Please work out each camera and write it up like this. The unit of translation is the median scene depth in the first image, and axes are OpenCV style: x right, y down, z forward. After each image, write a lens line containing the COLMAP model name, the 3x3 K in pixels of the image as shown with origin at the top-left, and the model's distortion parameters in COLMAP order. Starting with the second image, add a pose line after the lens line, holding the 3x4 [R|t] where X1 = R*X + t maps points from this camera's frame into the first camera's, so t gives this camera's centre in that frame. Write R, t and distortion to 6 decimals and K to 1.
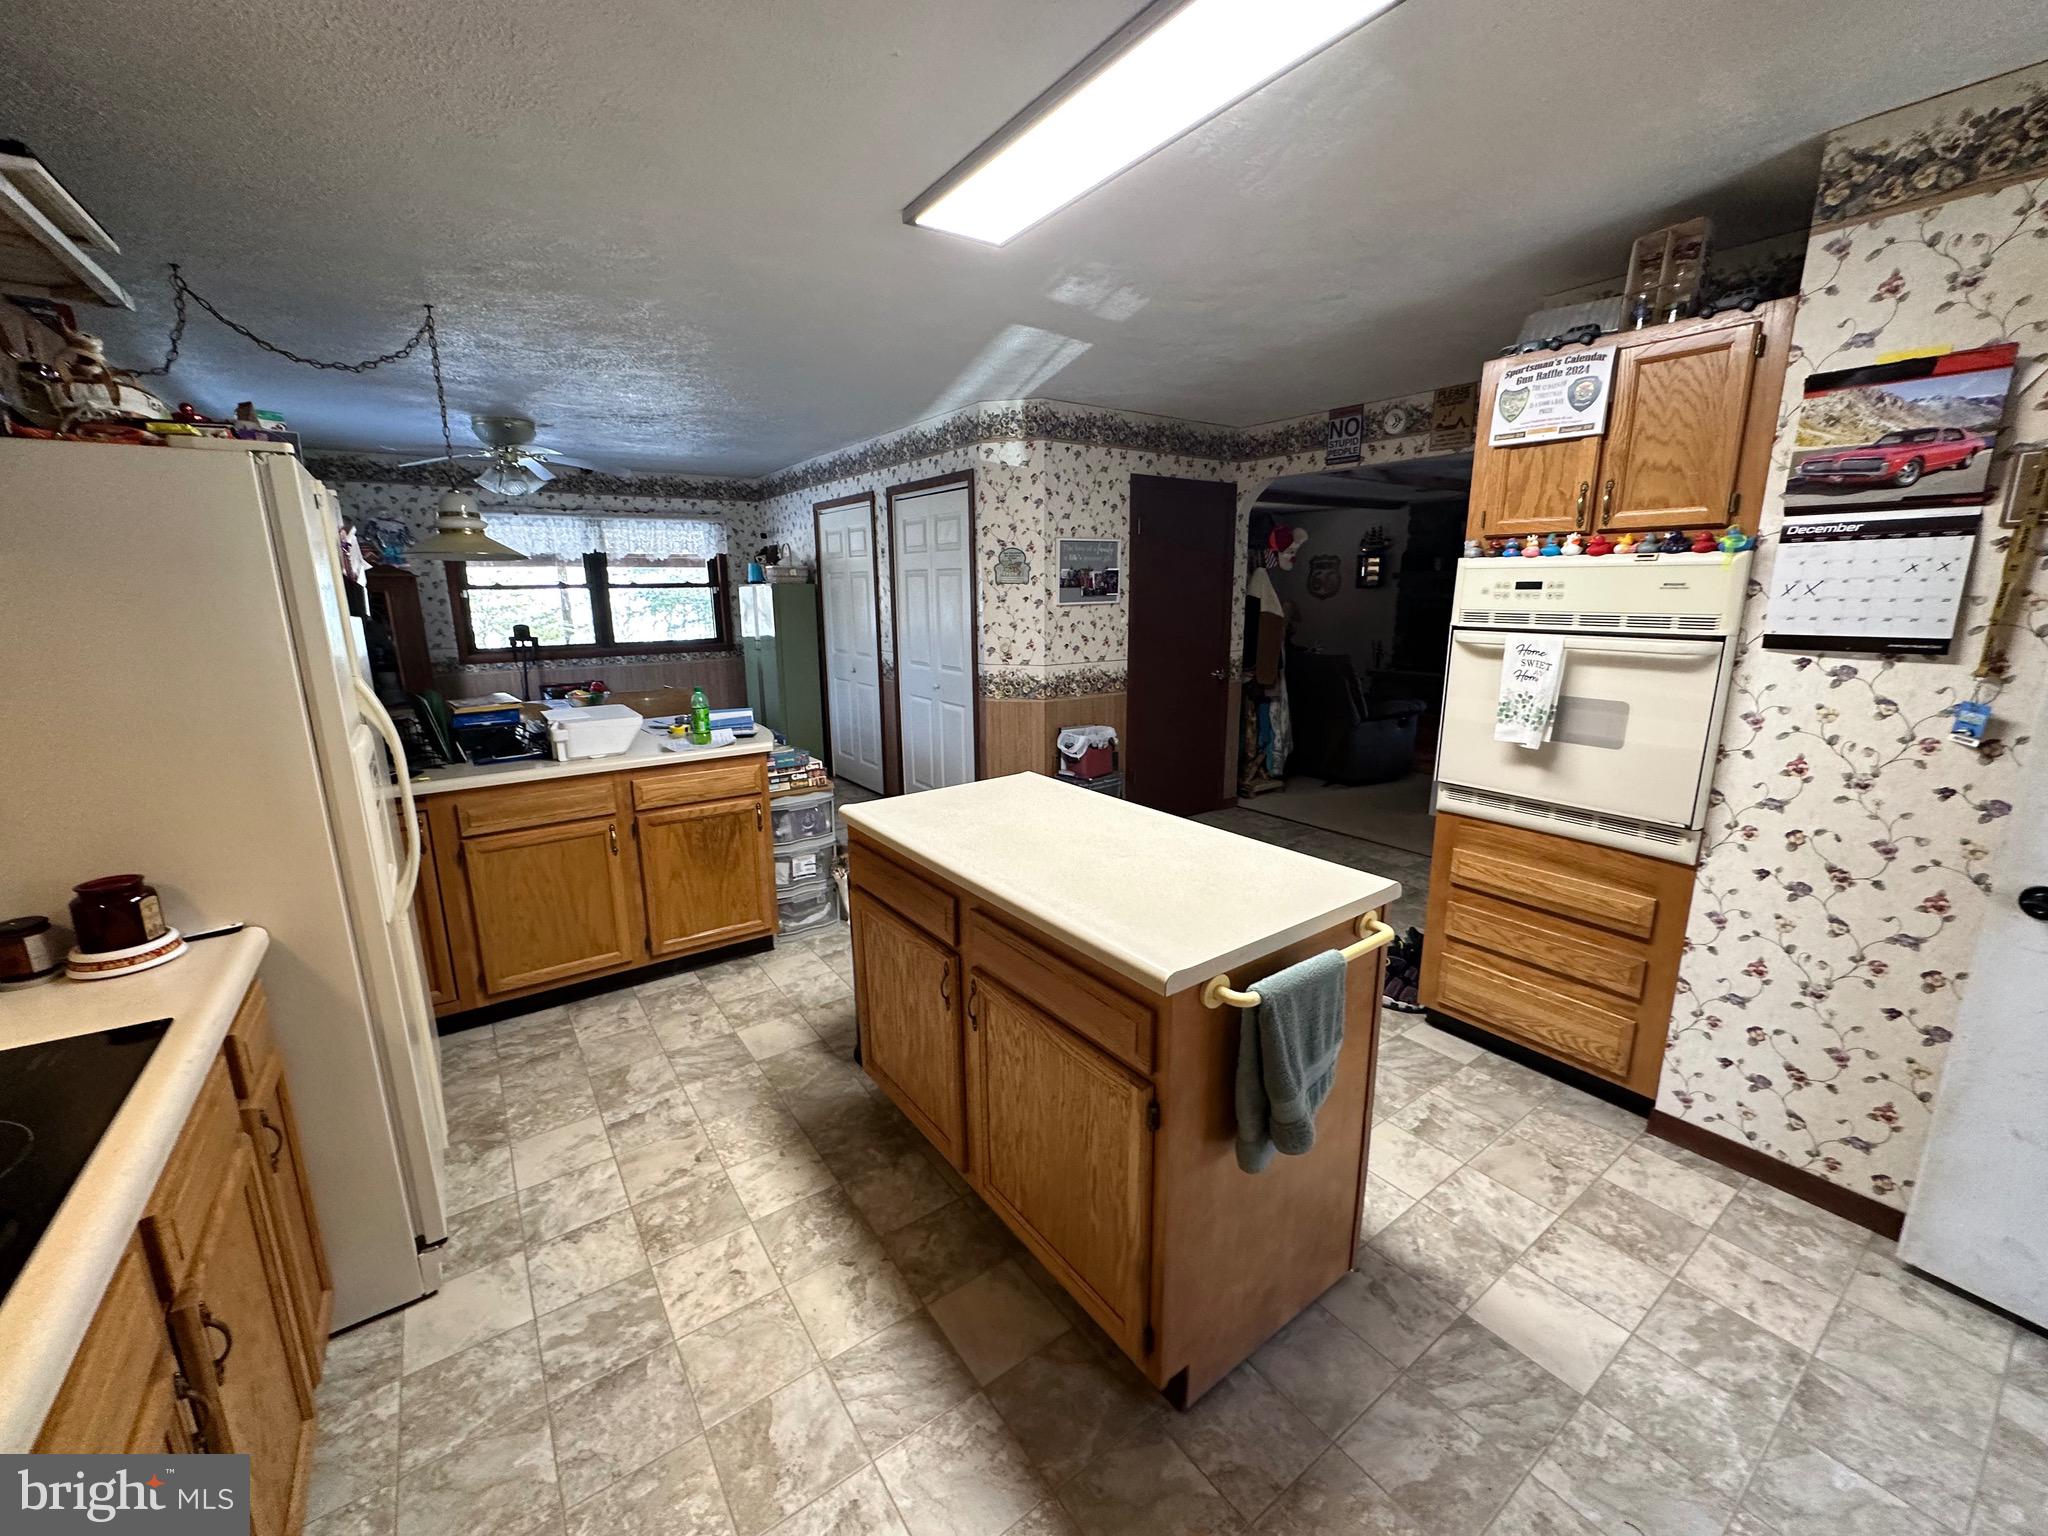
lens RADIAL K [[816.0, 0, 1030.7], [0, 816.0, 768.8], [0, 0, 1]] dist [-0.003508, 0.000594]
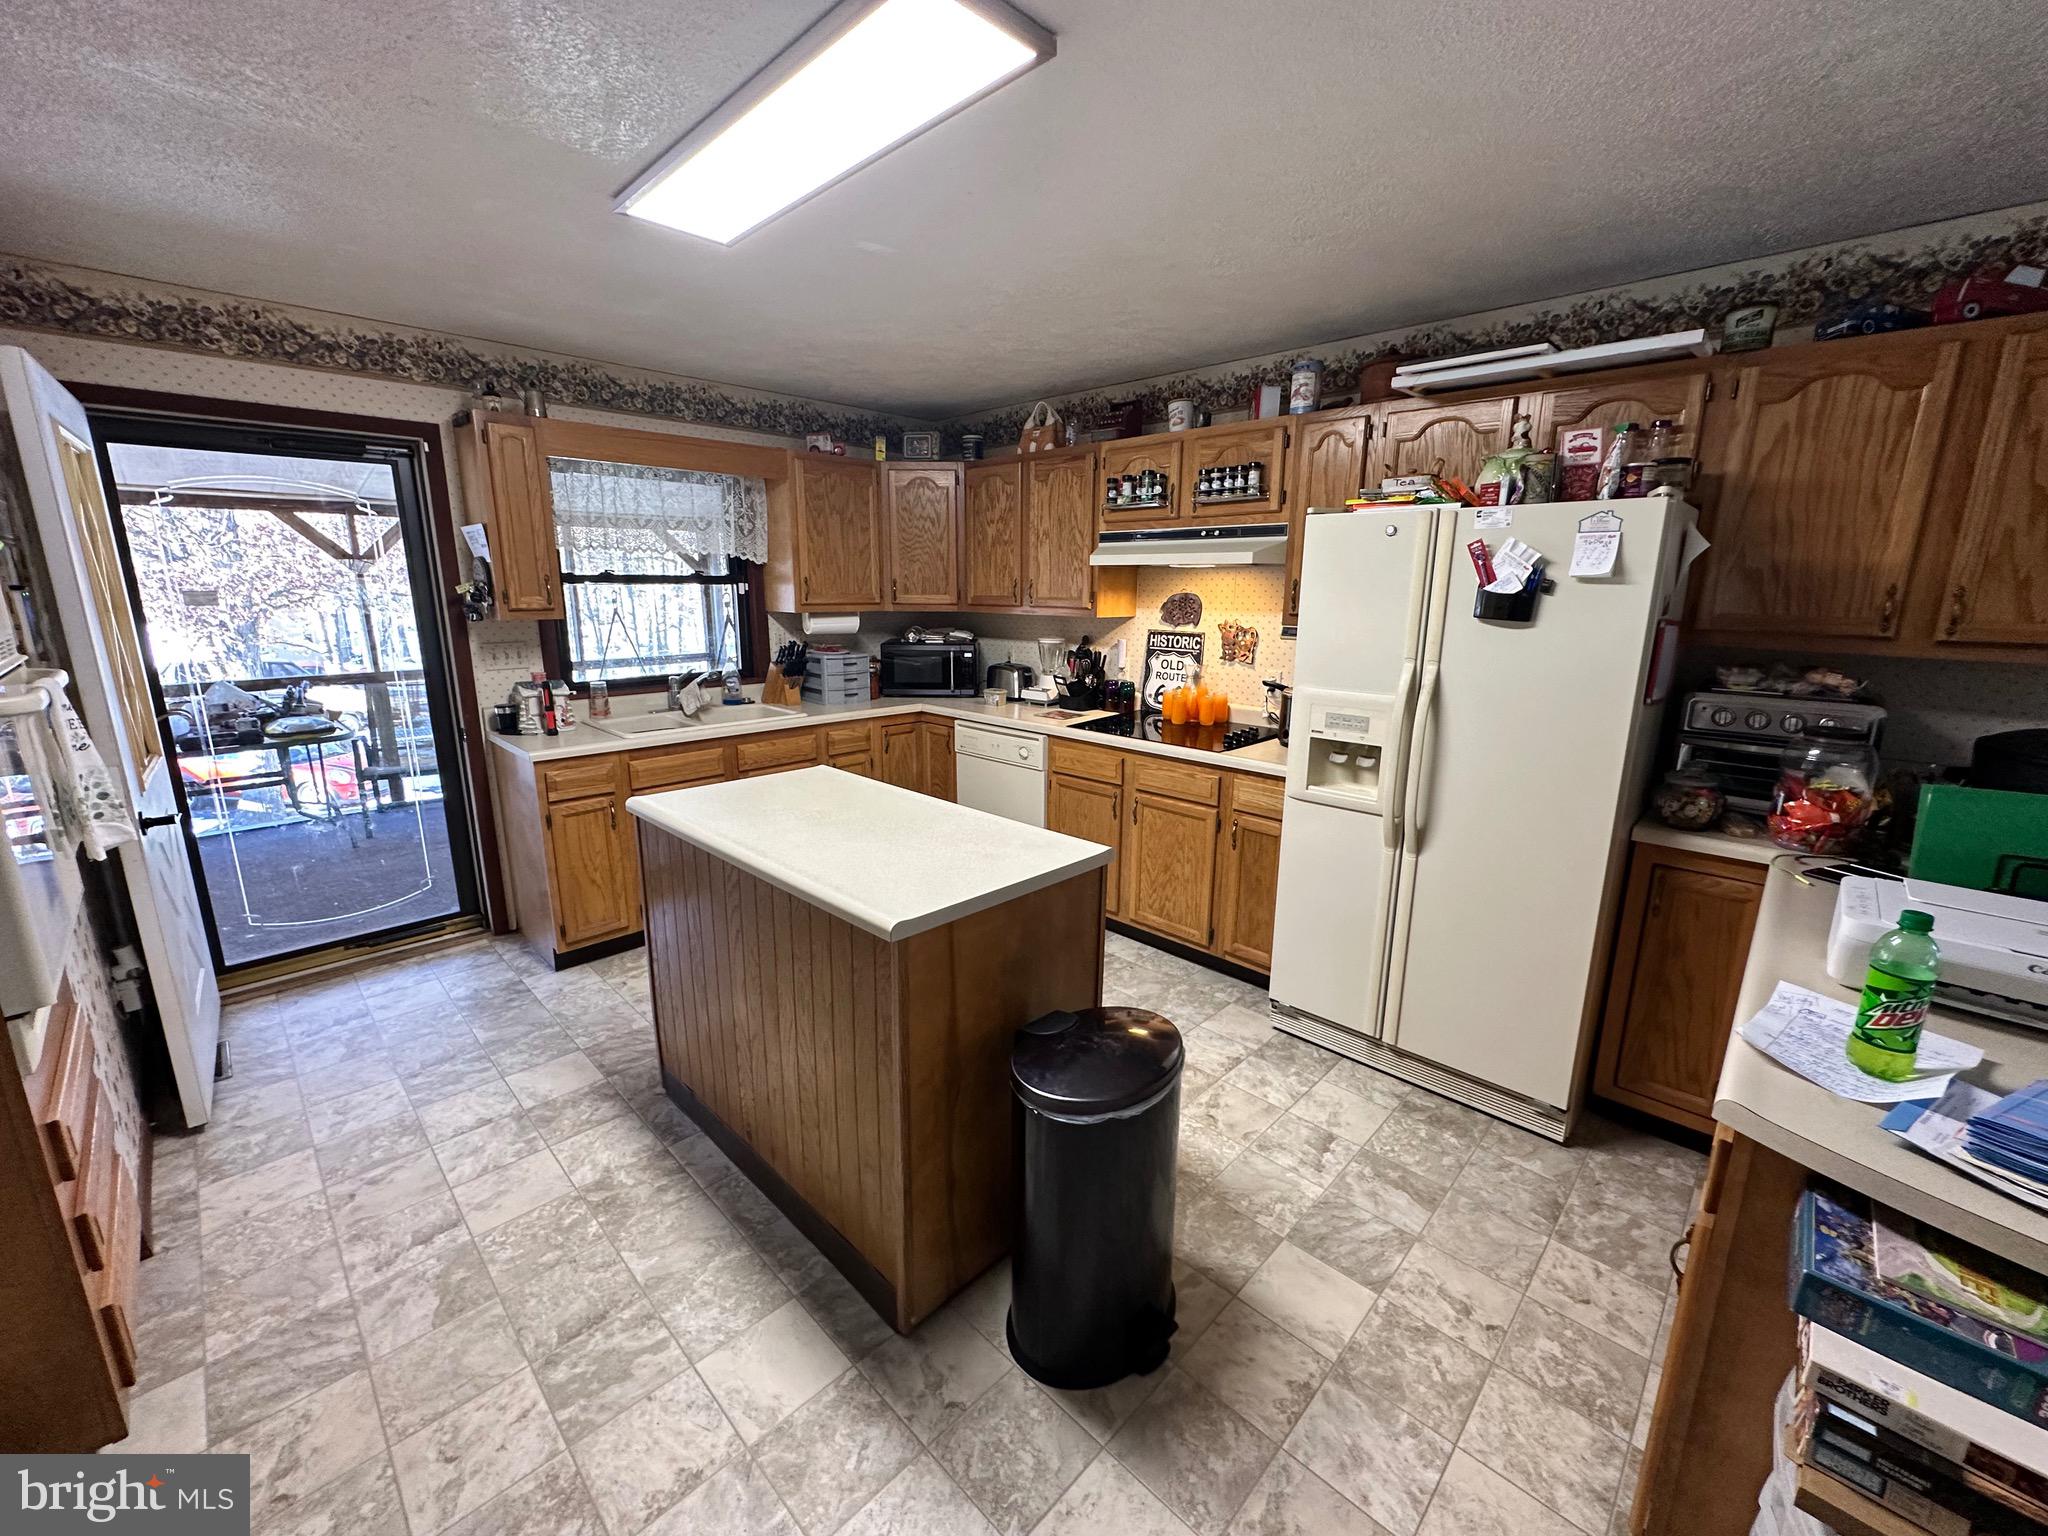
lens RADIAL K [[816.0, 0, 1024.1], [0, 816.0, 769.0], [0, 0, 1]] dist [-0.003508, 0.000594]
pose [[-0.986830, 0.036326, -0.157629, -0.004414], [-0.034776, 0.904031, 0.426051, -0.343515], [0.157978, 0.425921, -0.890861, 1.497147]]
